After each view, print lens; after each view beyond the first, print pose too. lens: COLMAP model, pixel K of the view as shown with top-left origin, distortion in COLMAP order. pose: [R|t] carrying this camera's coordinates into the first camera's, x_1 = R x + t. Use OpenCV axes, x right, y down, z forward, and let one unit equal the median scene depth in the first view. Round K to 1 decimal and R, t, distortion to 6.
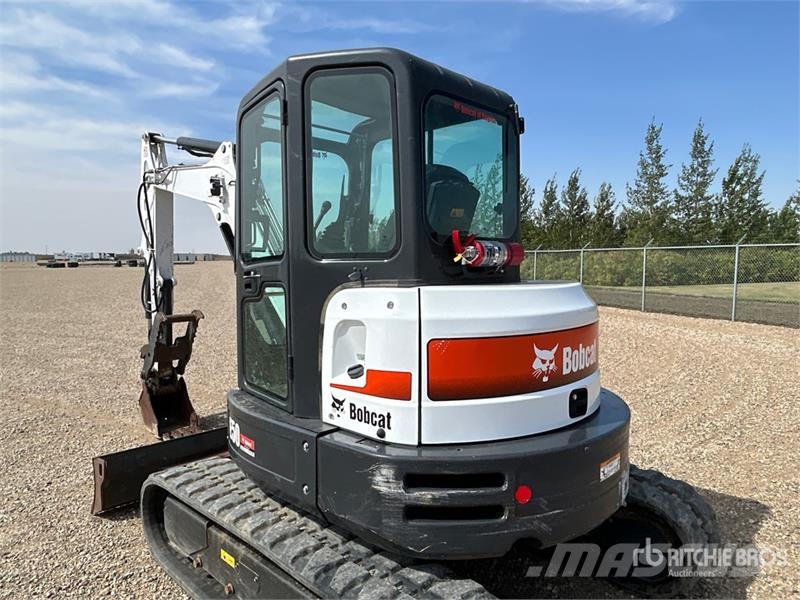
lens RADIAL K [[553.3, 0, 398.8], [0, 553.3, 297.9], [0, 0, 1]] dist [-0.003922, -0.002294]
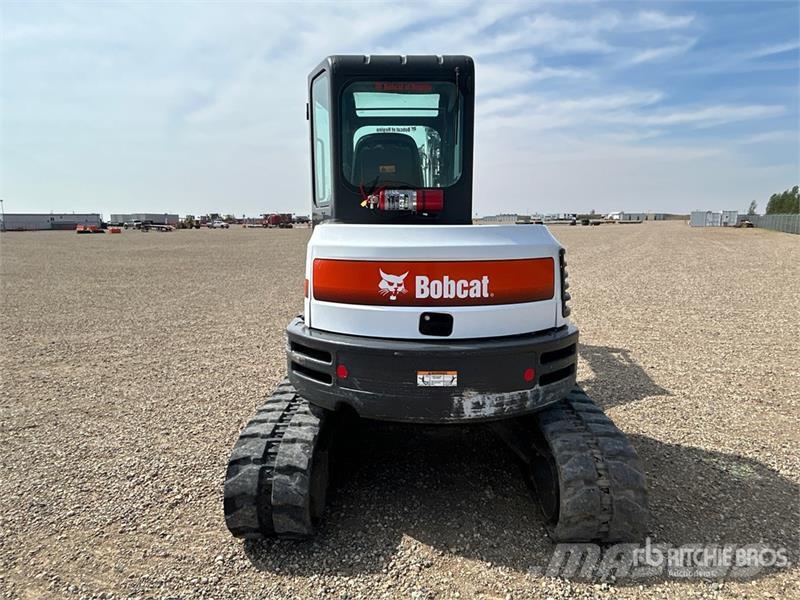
lens RADIAL K [[494.4, 0, 401.6], [0, 494.4, 300.6], [0, 0, 1]] dist [-0.000940, -0.001424]
pose [[0.688284, 0.116166, -0.716080, 0.977661], [-0.048629, 0.992264, 0.114229, 0.019179], [0.723810, -0.043800, 0.688608, 0.200860]]
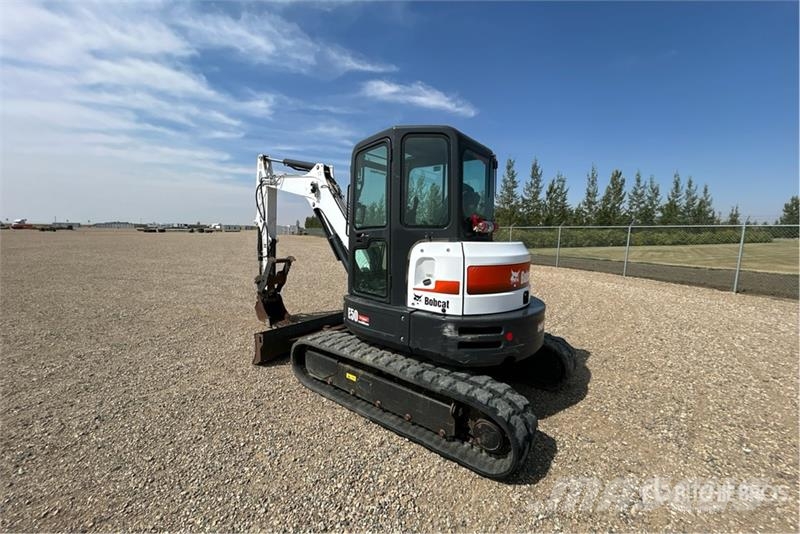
lens RADIAL K [[320.4, 0, 400.0], [0, 320.4, 267.0], [0, 0, 1]] dist [-0.000588, -0.000112]
pose [[0.993865, 0.007414, 0.110354, -0.285013], [-0.011836, 0.999151, 0.039468, 0.026541], [-0.109968, -0.040532, 0.993108, -0.170521]]
